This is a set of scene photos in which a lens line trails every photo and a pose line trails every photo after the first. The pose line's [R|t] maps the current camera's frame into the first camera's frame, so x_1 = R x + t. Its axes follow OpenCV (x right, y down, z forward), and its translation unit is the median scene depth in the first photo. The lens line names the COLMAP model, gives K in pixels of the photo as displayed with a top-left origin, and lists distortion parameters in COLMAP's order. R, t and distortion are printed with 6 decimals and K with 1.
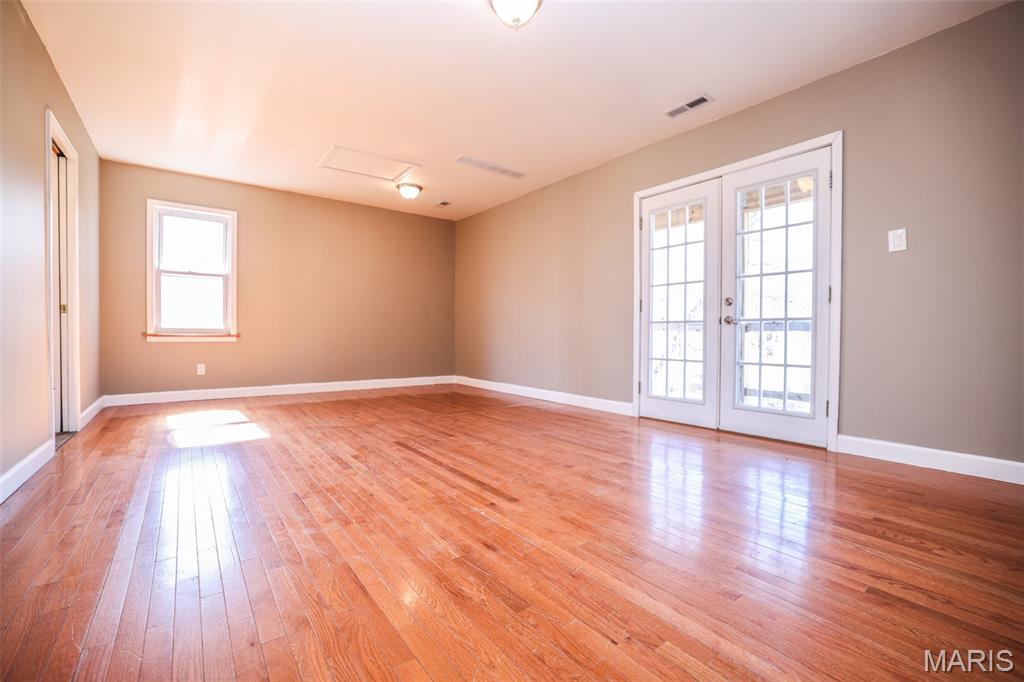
lens RADIAL K [[436.3, 0, 513.0], [0, 436.3, 343.0], [0, 0, 1]] dist [-0.053041, 0.019493]
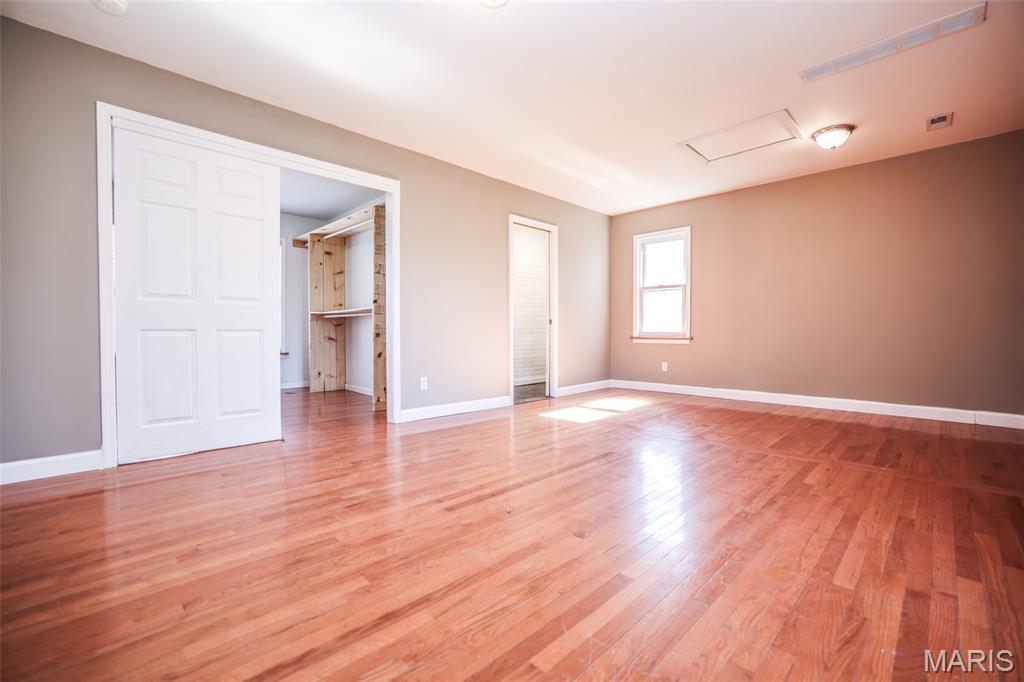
lens RADIAL K [[436.3, 0, 513.0], [0, 436.3, 343.0], [0, 0, 1]] dist [-0.053041, 0.019493]
pose [[0.133480, 0.017908, -0.990890, 0.574737], [-0.018527, 0.999707, 0.015572, -0.021668], [0.990878, 0.016280, 0.133773, 0.578379]]
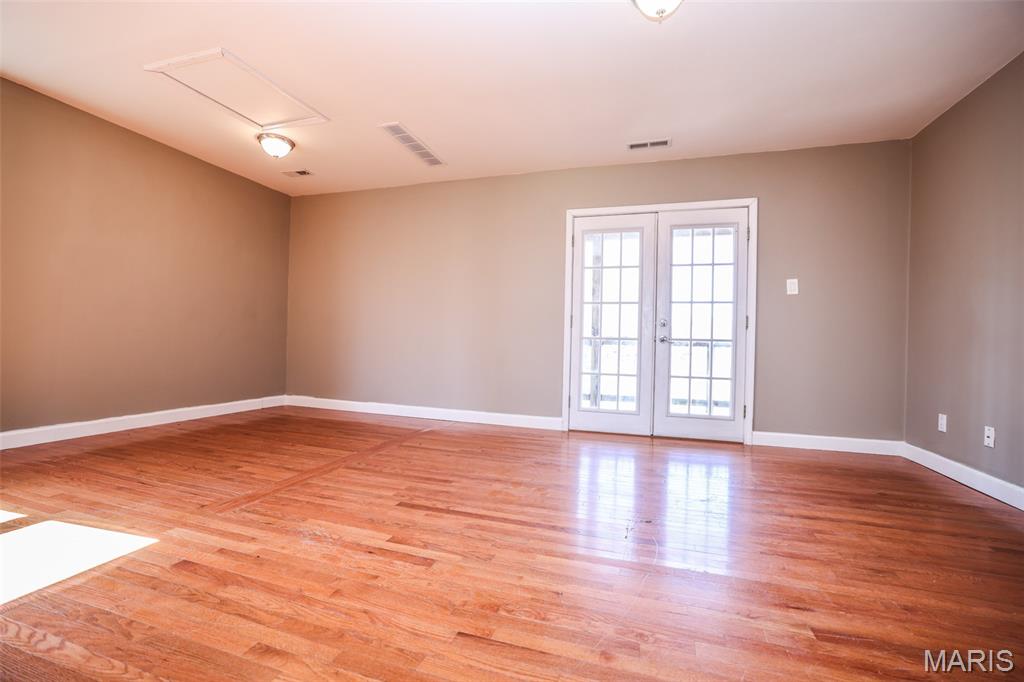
lens RADIAL K [[436.3, 0, 513.0], [0, 436.3, 343.0], [0, 0, 1]] dist [-0.053041, 0.019493]
pose [[0.819605, 0.012281, 0.572797, -0.469044], [-0.009048, 0.999923, -0.008492, -0.028843], [-0.572857, 0.001778, 0.819653, 0.276902]]
